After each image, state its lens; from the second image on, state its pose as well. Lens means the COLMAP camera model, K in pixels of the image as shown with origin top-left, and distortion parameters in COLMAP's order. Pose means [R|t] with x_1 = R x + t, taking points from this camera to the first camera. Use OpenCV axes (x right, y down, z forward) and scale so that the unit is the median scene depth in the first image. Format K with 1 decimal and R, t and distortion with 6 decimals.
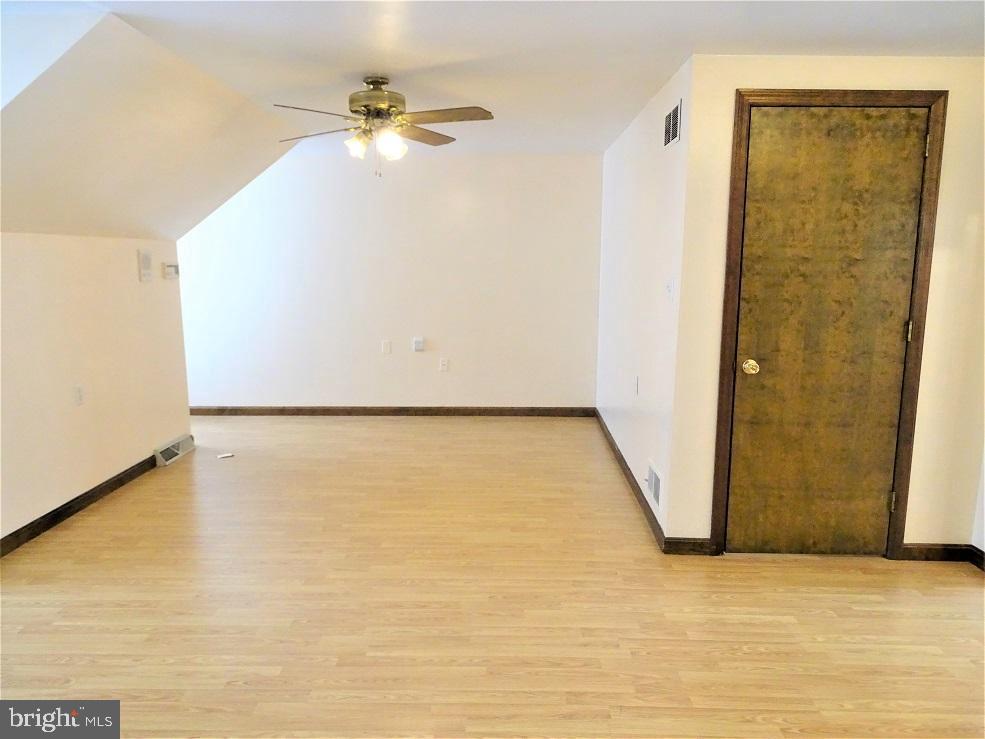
lens RADIAL K [[702.8, 0, 501.1], [0, 702.8, 370.2], [0, 0, 1]] dist [-0.008111, -0.000734]
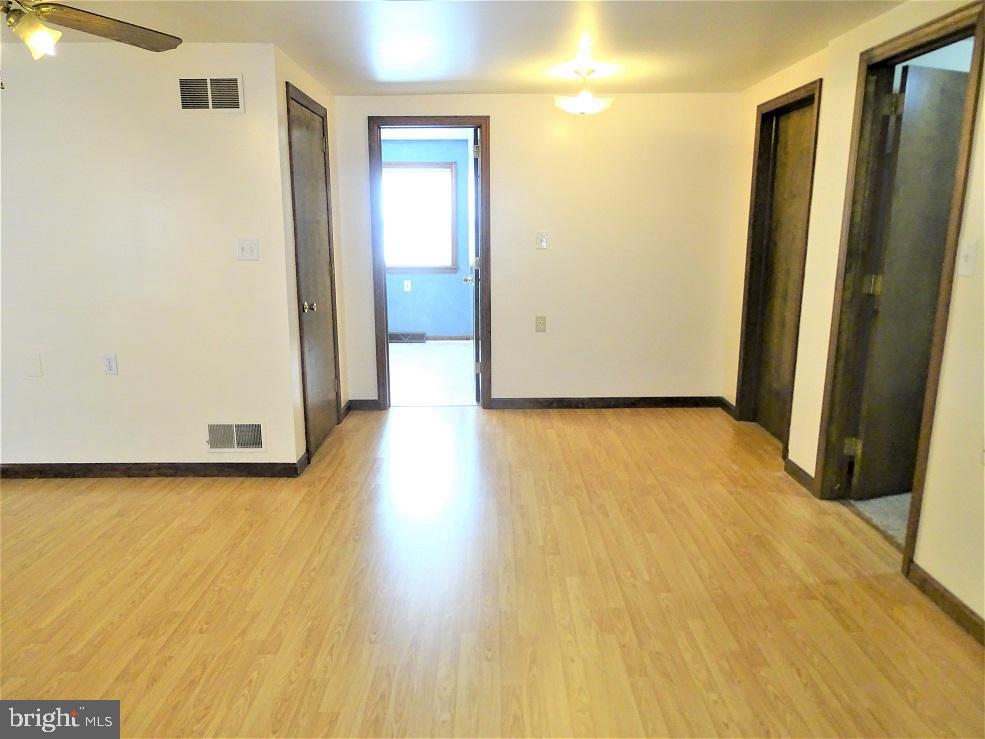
lens RADIAL K [[702.8, 0, 501.1], [0, 702.8, 370.2], [0, 0, 1]] dist [-0.008111, -0.000734]
pose [[-0.031241, -0.218621, 0.975310, -0.859710], [0.163265, 0.961564, 0.220769, -0.108430], [-0.986087, 0.166131, 0.005653, 0.618599]]
